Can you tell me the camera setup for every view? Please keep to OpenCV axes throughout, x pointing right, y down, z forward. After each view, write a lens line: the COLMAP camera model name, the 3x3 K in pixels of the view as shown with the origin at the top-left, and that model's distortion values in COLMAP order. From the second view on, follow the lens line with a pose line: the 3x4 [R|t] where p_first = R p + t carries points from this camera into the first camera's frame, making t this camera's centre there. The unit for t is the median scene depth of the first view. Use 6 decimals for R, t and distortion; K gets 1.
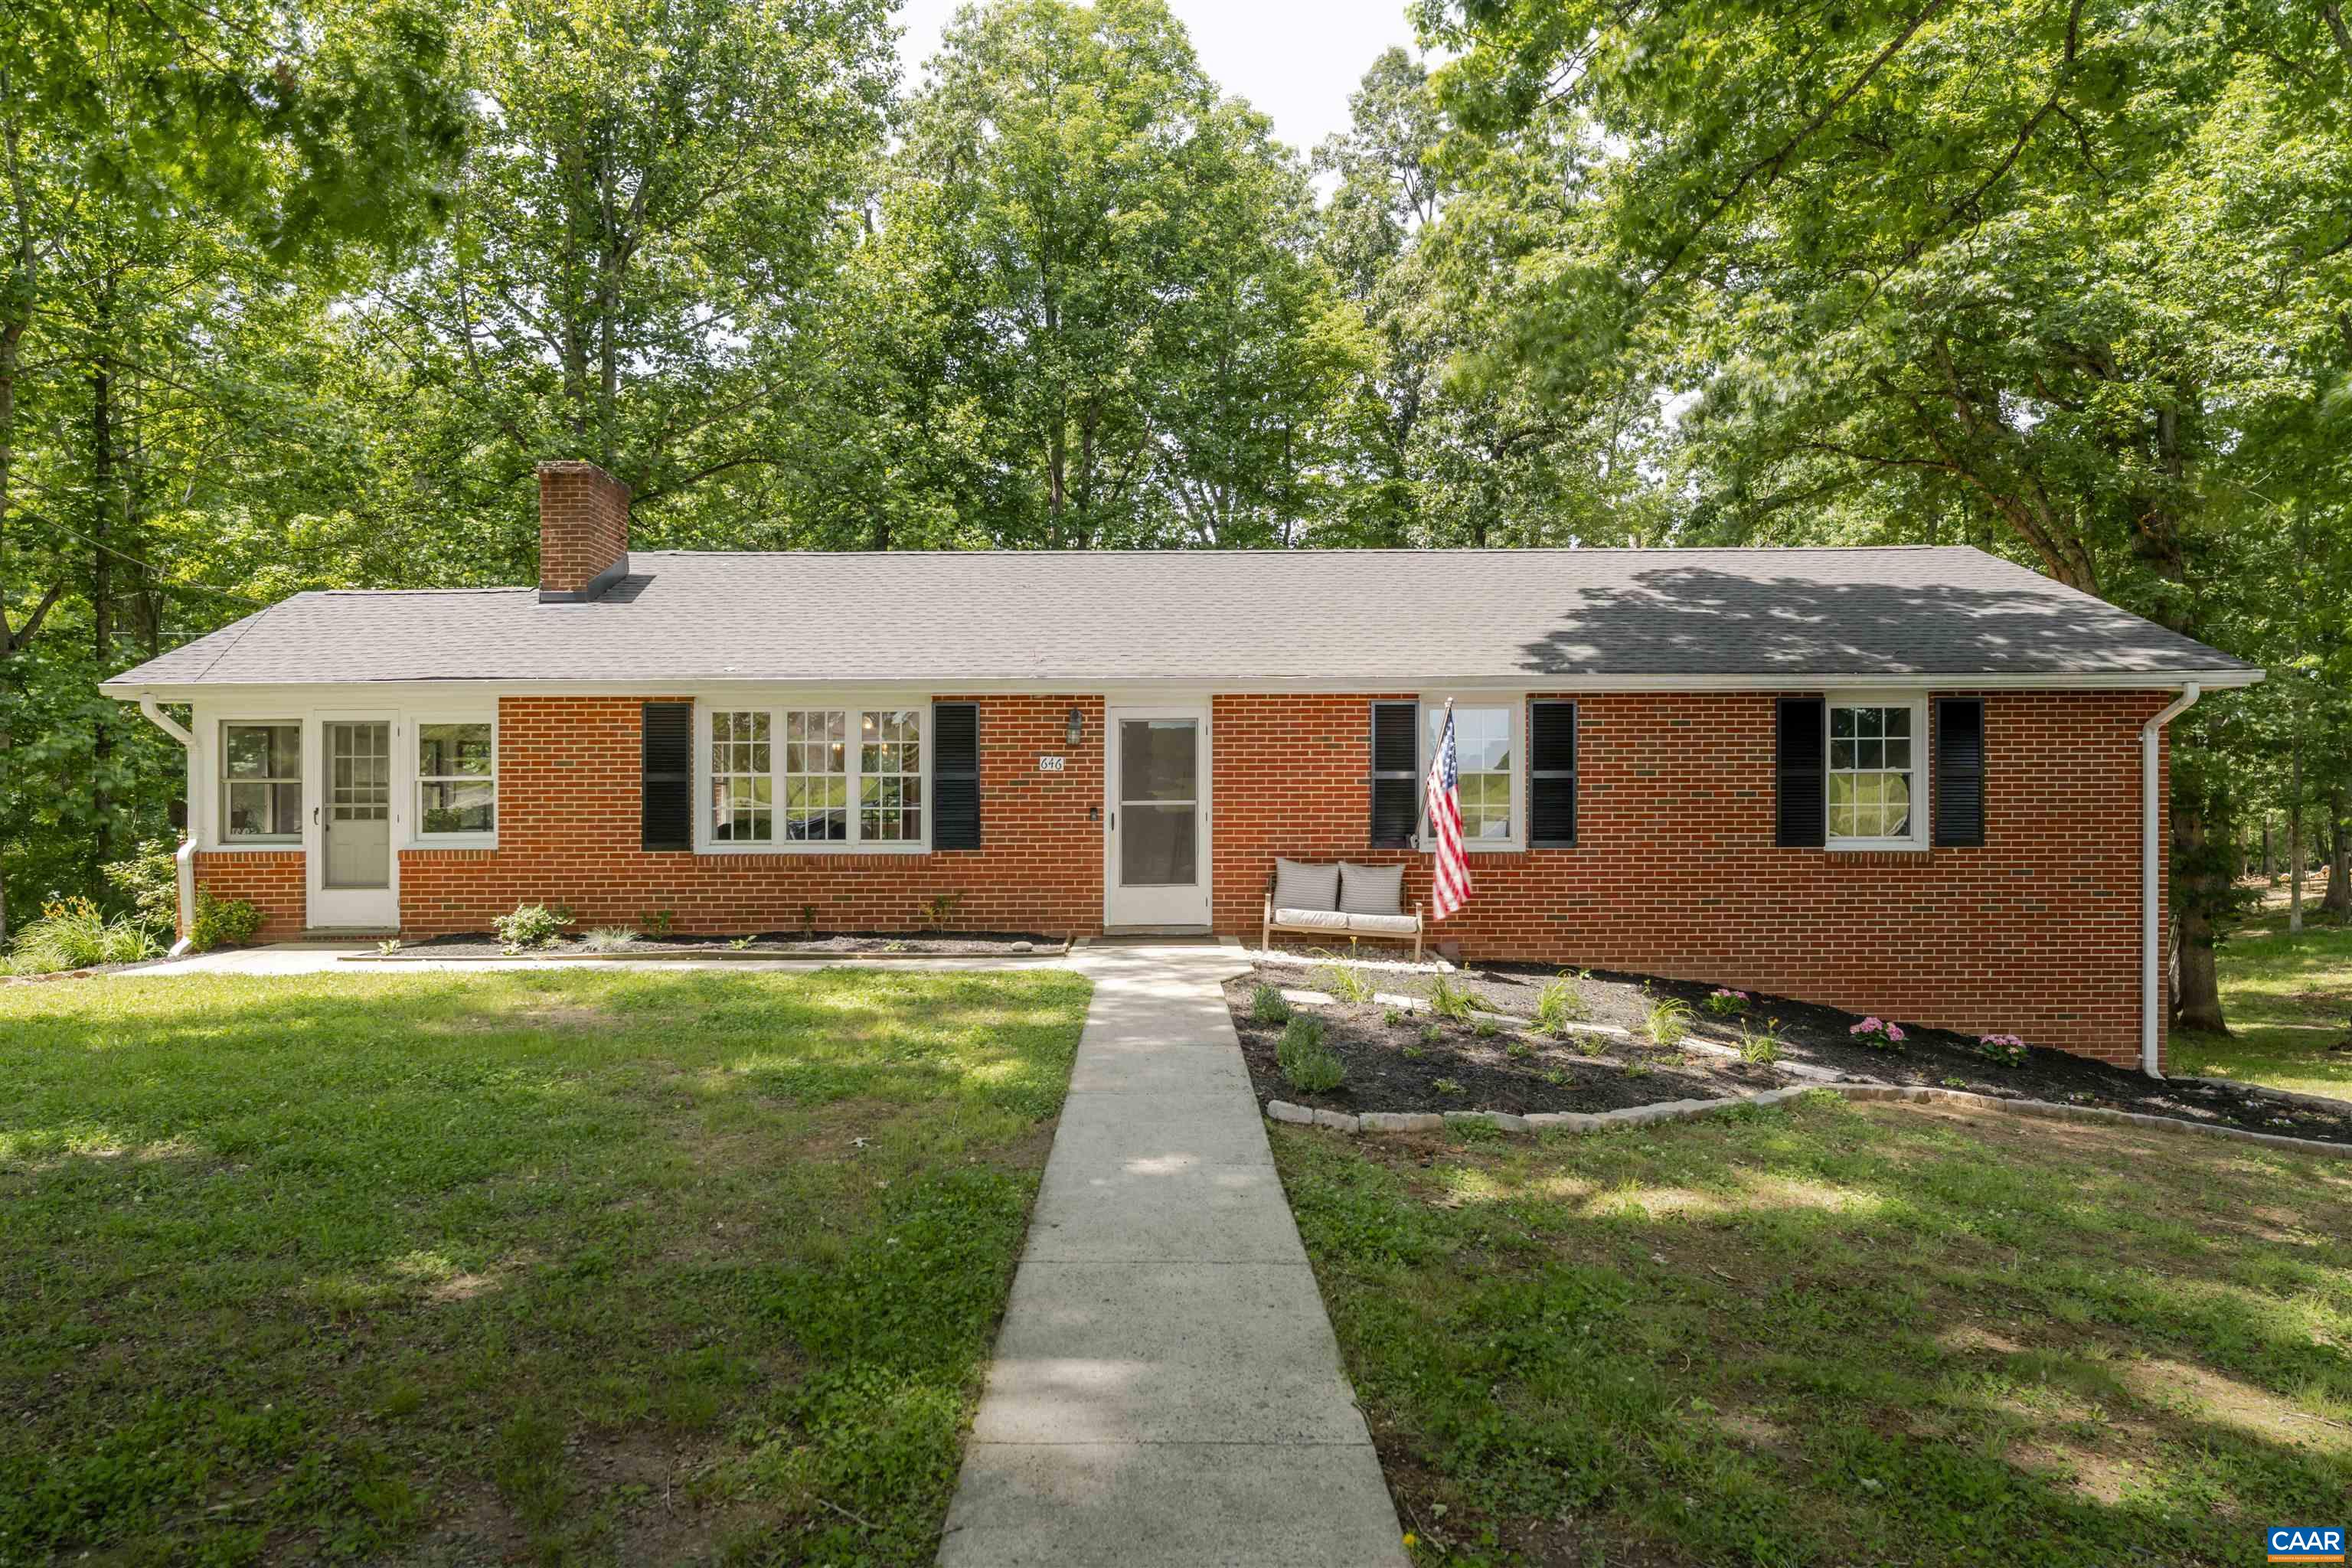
lens RADIAL K [[1390.7, 0, 1177.4], [0, 1390.7, 766.8], [0, 0, 1]] dist [0.006905, -0.000709]
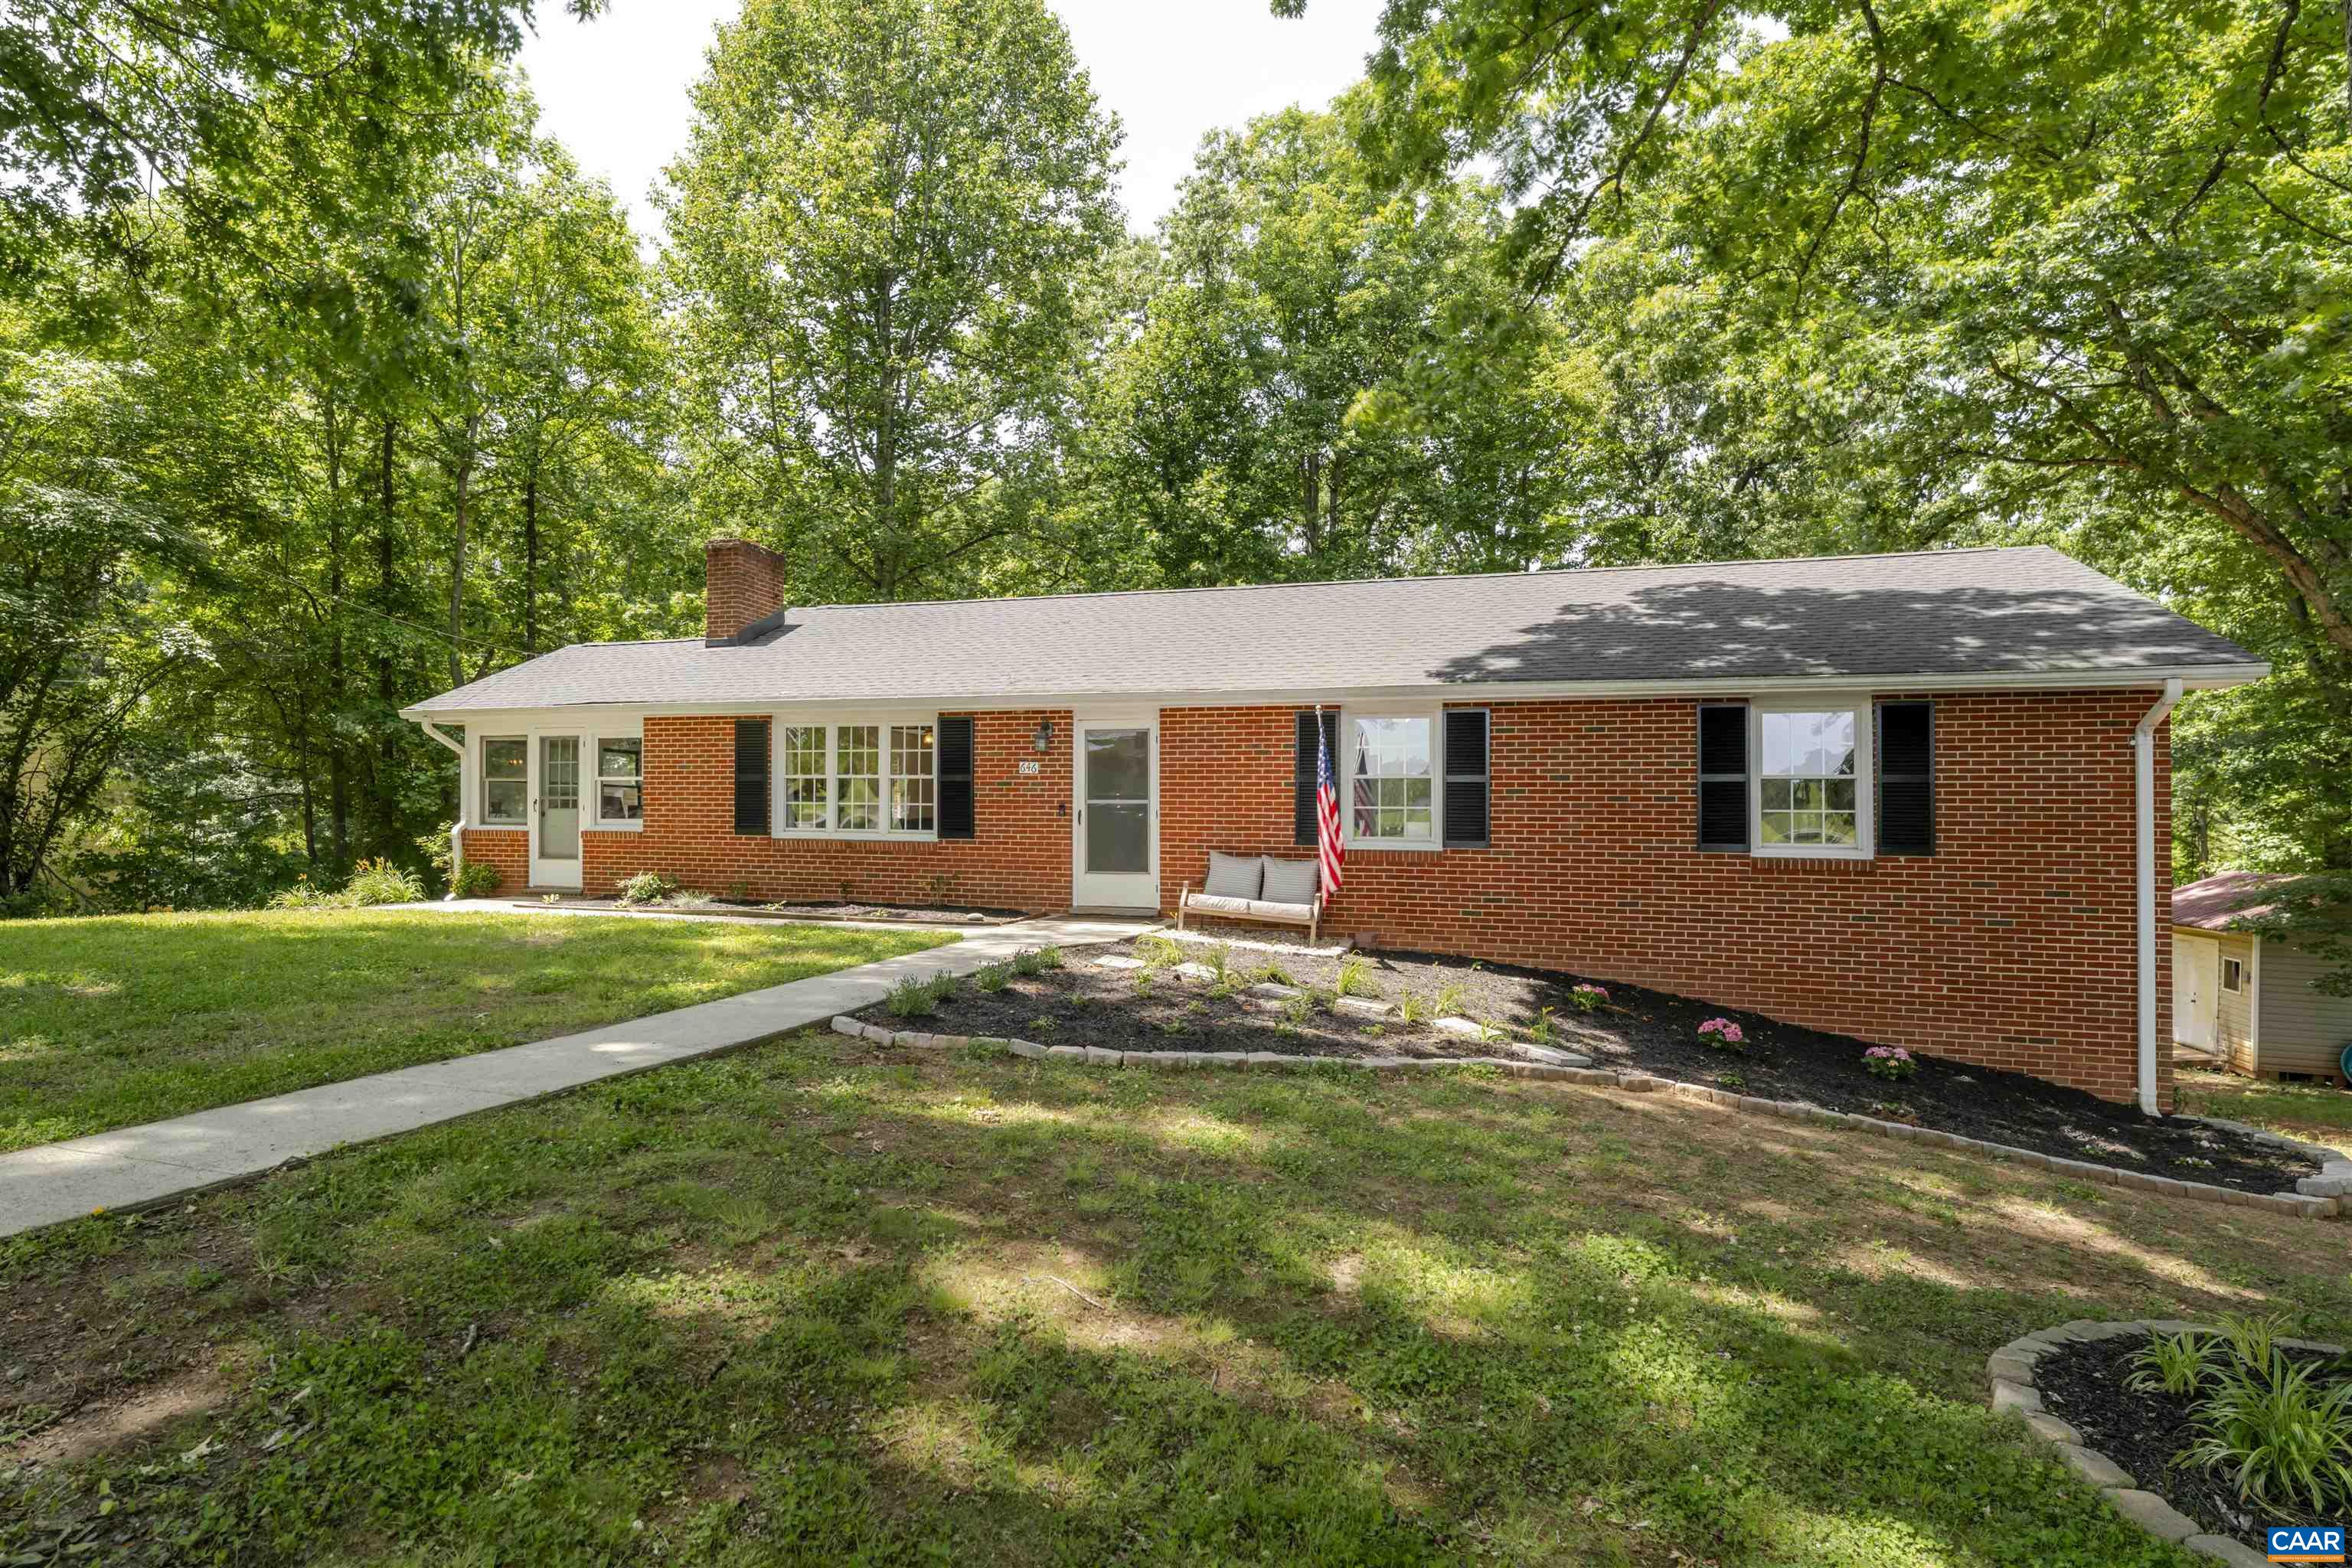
lens RADIAL K [[1246.6, 0, 1176.5], [0, 1246.6, 793.0], [0, 0, 1]] dist [-0.001226, 0.000570]
pose [[0.950496, 0.006994, -0.310658, 0.356660], [-0.009015, 0.999947, -0.005070, 0.023312], [0.310606, 0.007620, 0.950508, 0.026751]]
